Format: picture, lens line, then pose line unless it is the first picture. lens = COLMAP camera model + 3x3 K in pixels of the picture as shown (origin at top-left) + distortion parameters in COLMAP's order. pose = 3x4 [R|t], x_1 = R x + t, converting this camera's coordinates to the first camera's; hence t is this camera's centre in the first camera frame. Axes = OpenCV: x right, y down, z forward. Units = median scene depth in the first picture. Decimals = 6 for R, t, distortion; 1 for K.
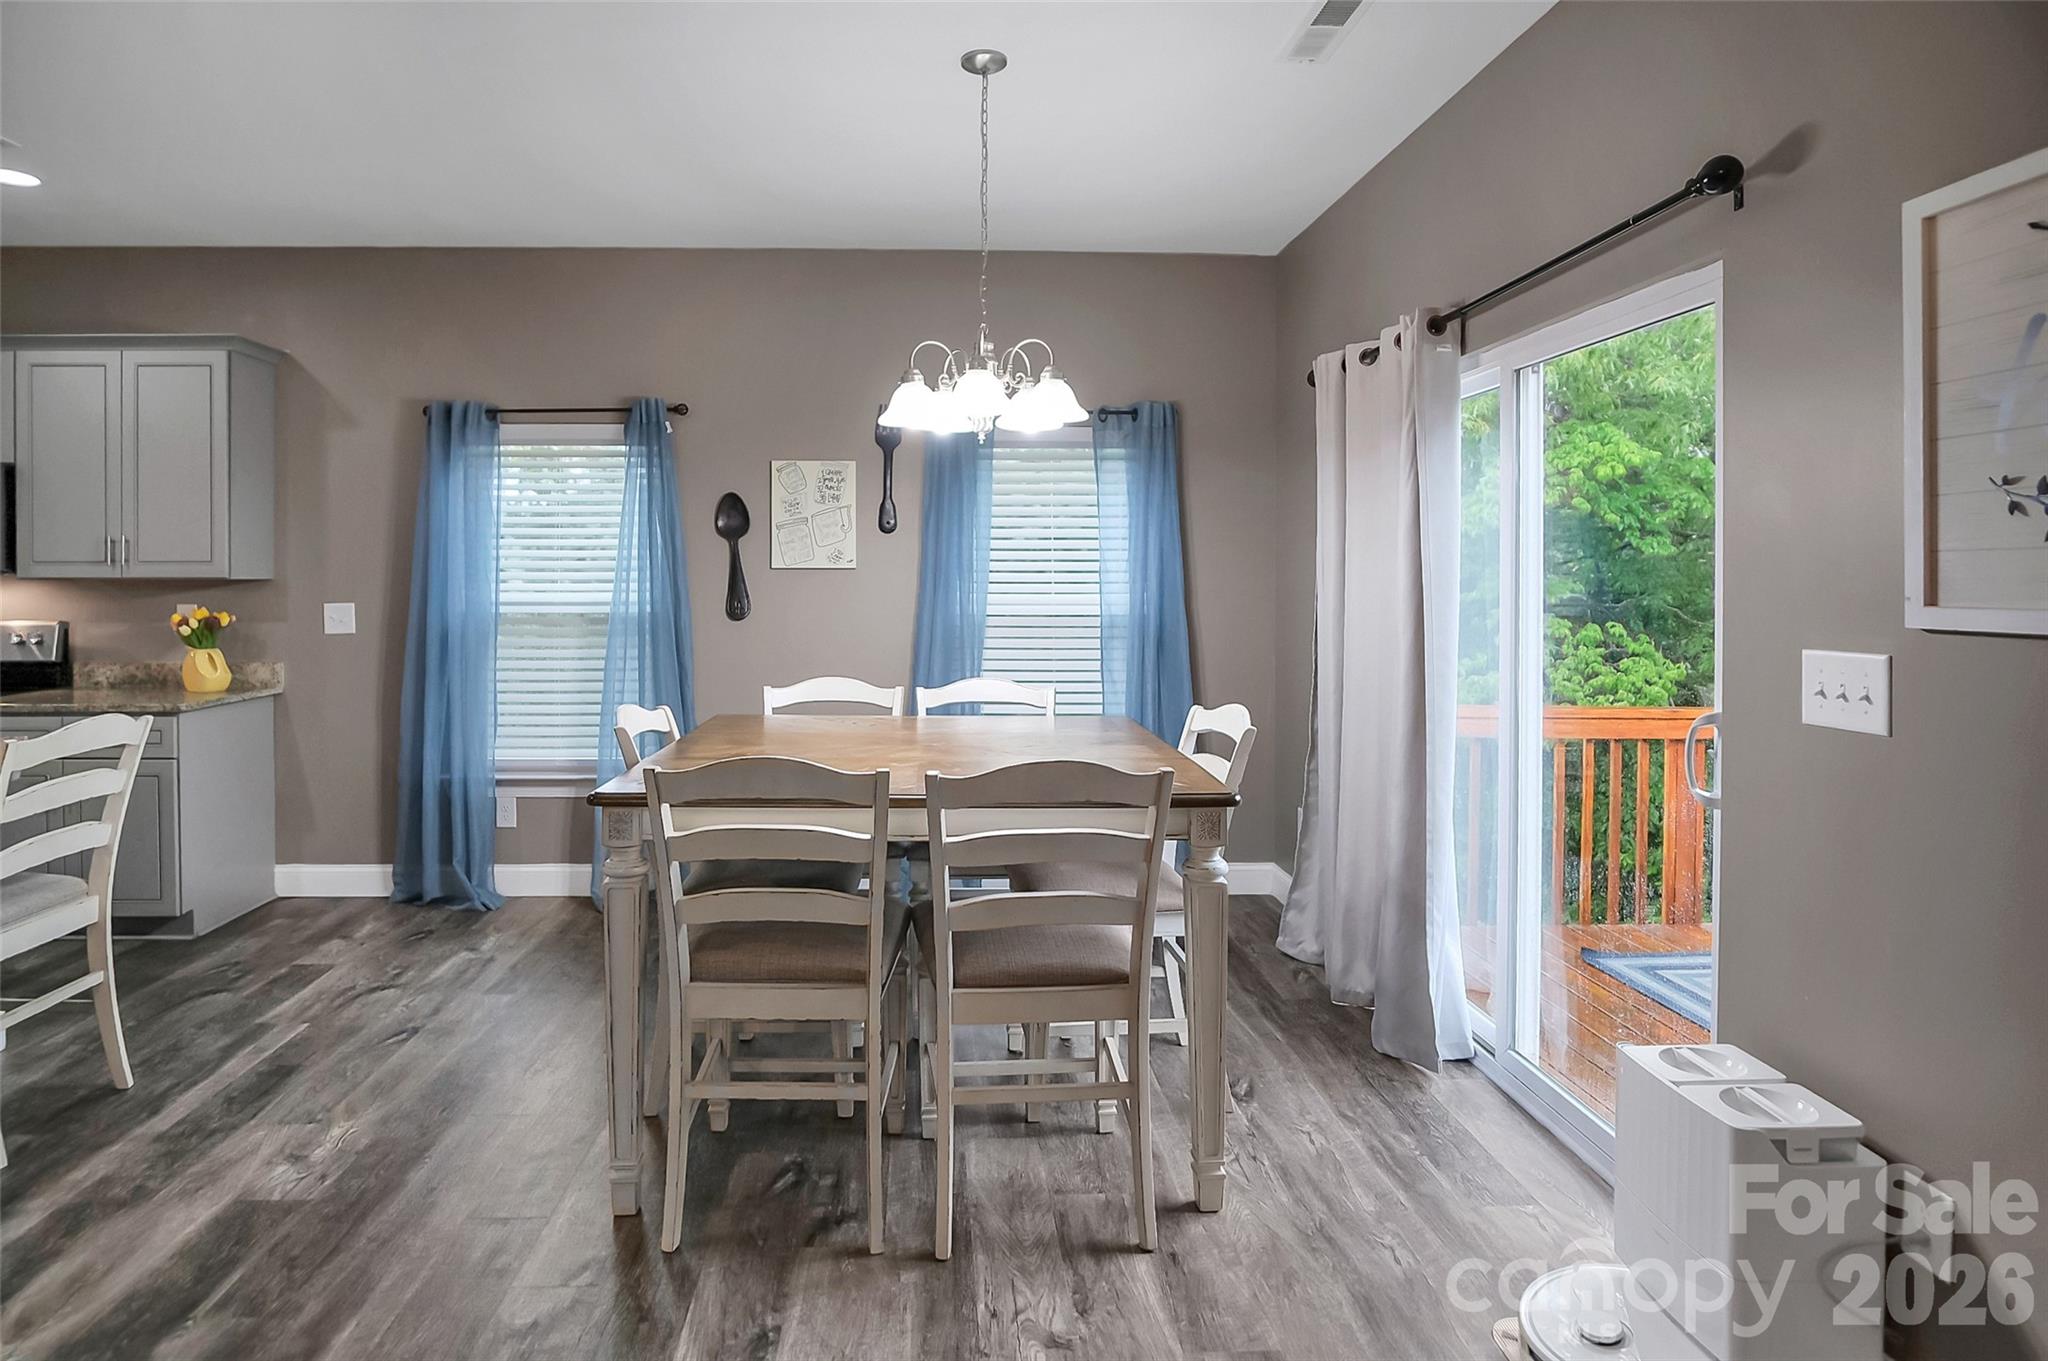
lens RADIAL K [[1133.8, 0, 943.5], [0, 1133.8, 584.4], [0, 0, 1]] dist [-0.017496, -0.000399]
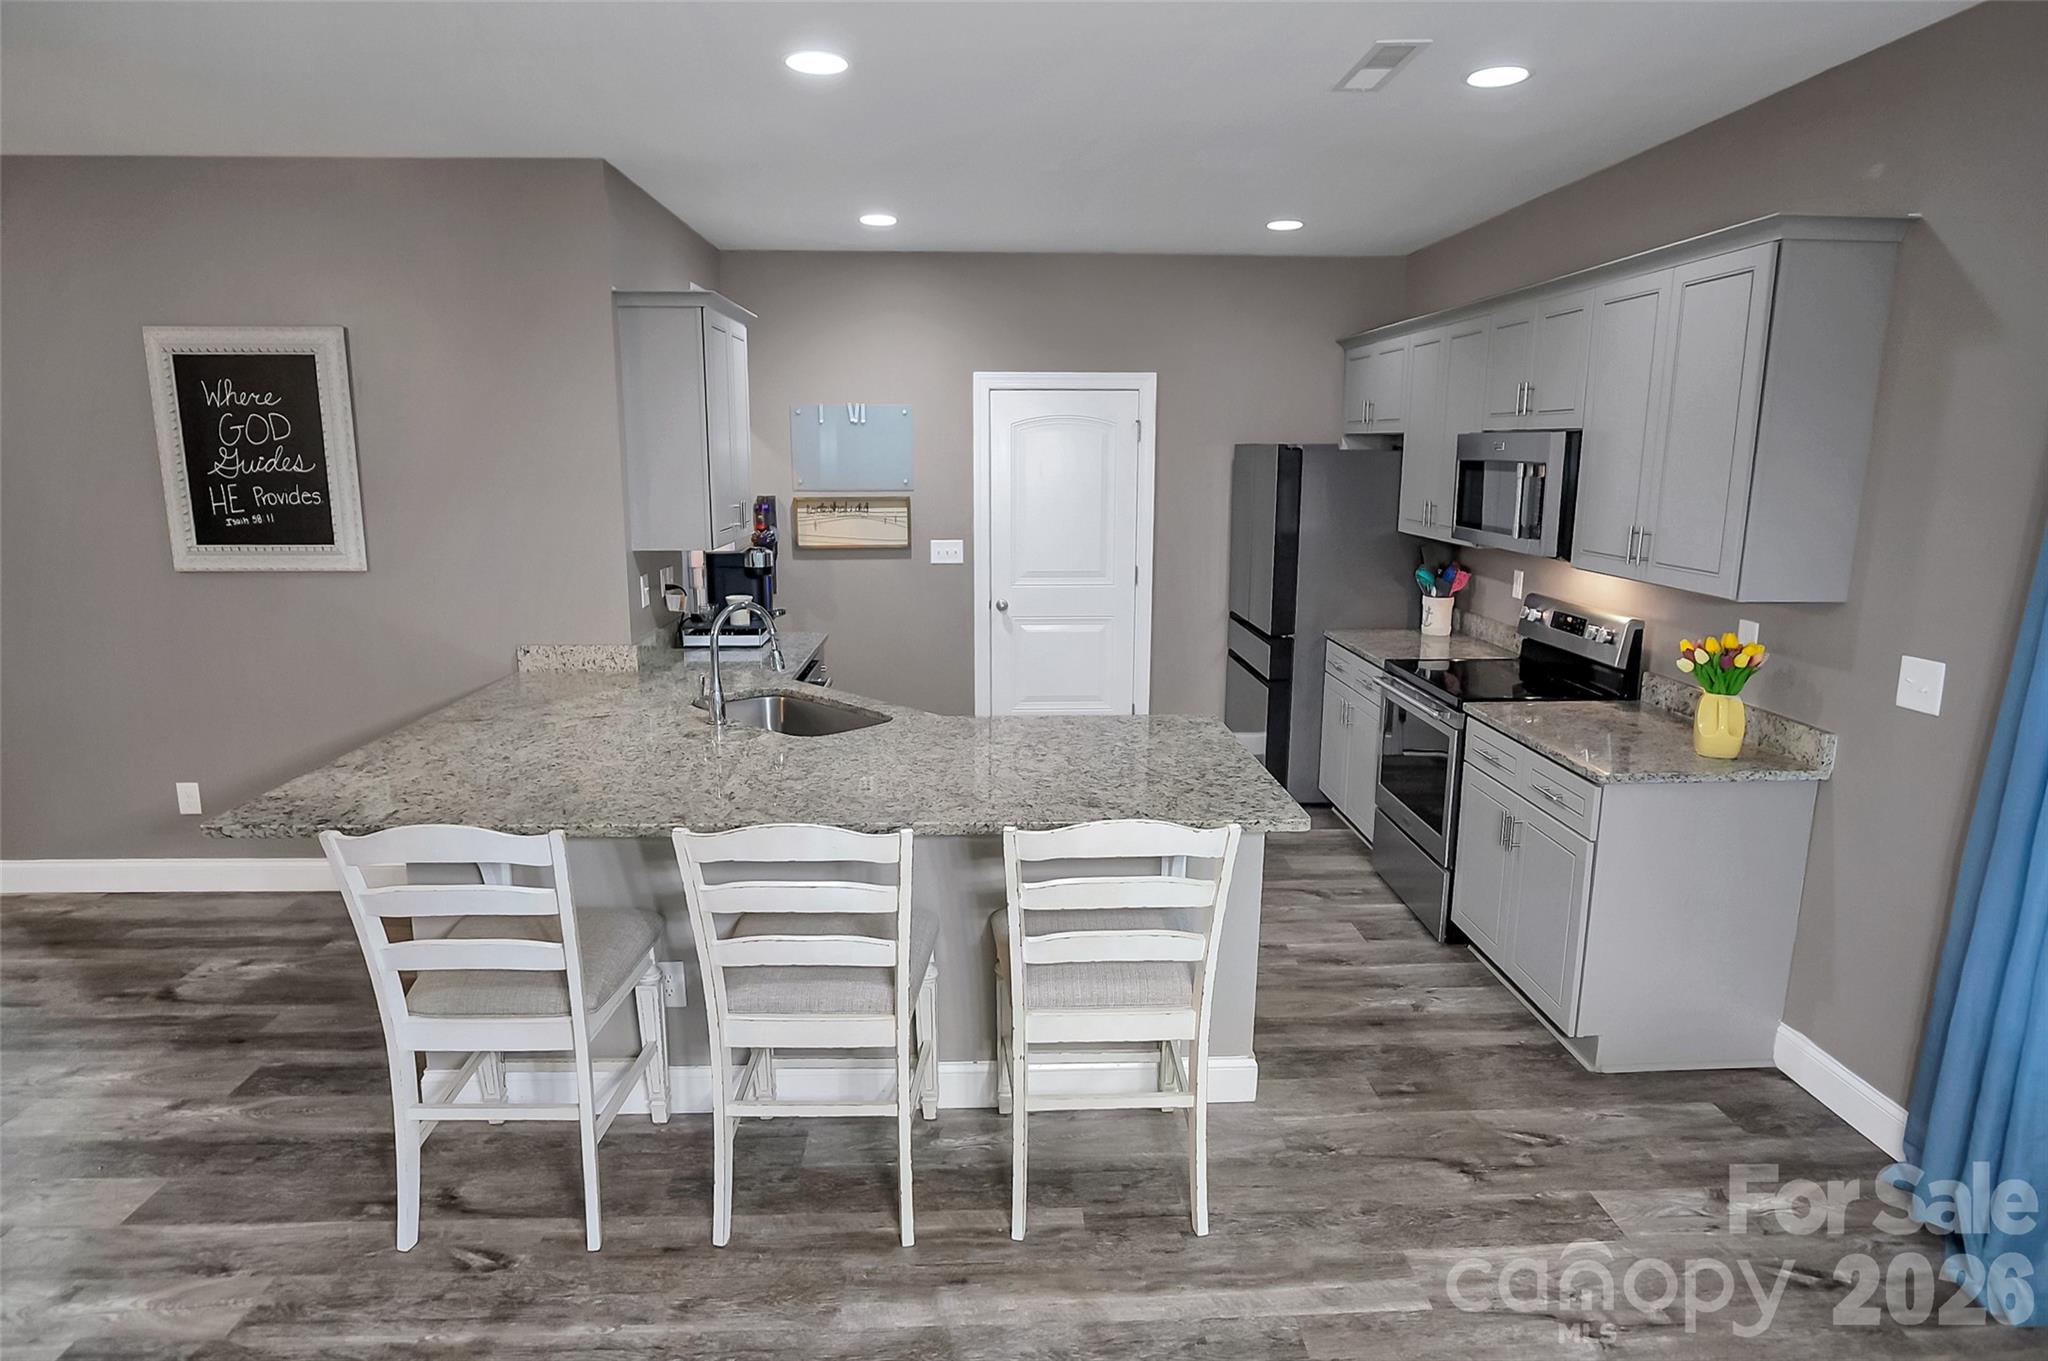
lens RADIAL K [[1136.7, 0, 1024.0], [0, 1136.7, 680.5], [0, 0, 1]] dist [-0.040366, 0.015001]
pose [[0.020337, 0.199743, -0.979637, 0.015015], [-0.009365, 0.979835, 0.199589, -0.083824], [0.999749, 0.005116, 0.021797, 0.540438]]
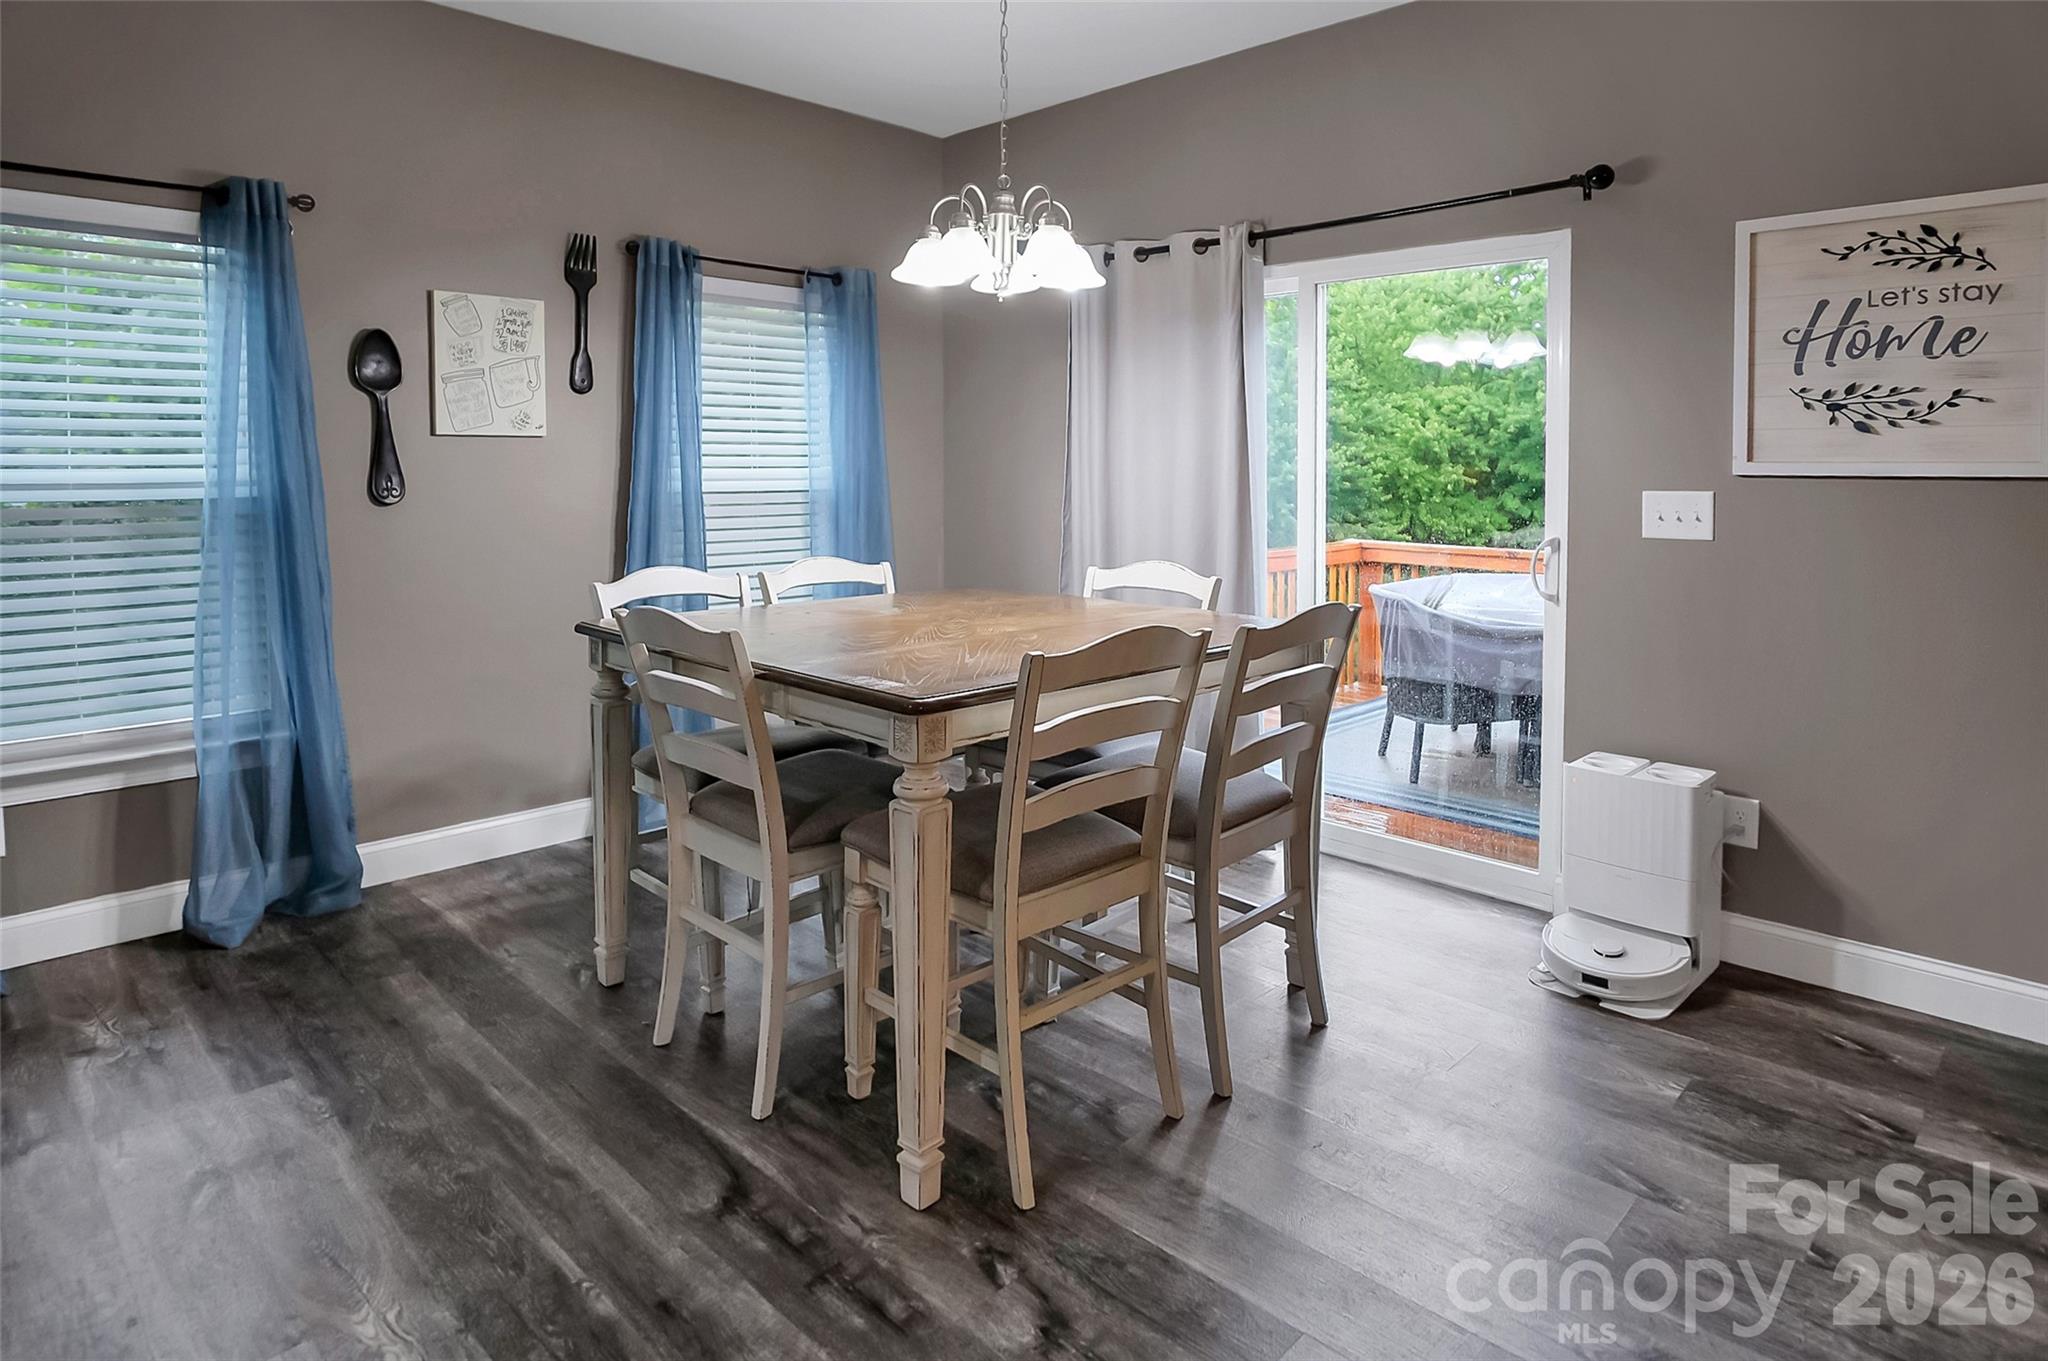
lens RADIAL K [[1167.8, 0, 1030.8], [0, 1167.8, 522.2], [0, 0, 1]] dist [-0.022118, 0.000649]
pose [[0.713561, -0.035453, 0.699695, -0.421812], [0.003585, 0.998890, 0.046957, 0.008929], [-0.700584, -0.030998, 0.712897, 0.183982]]
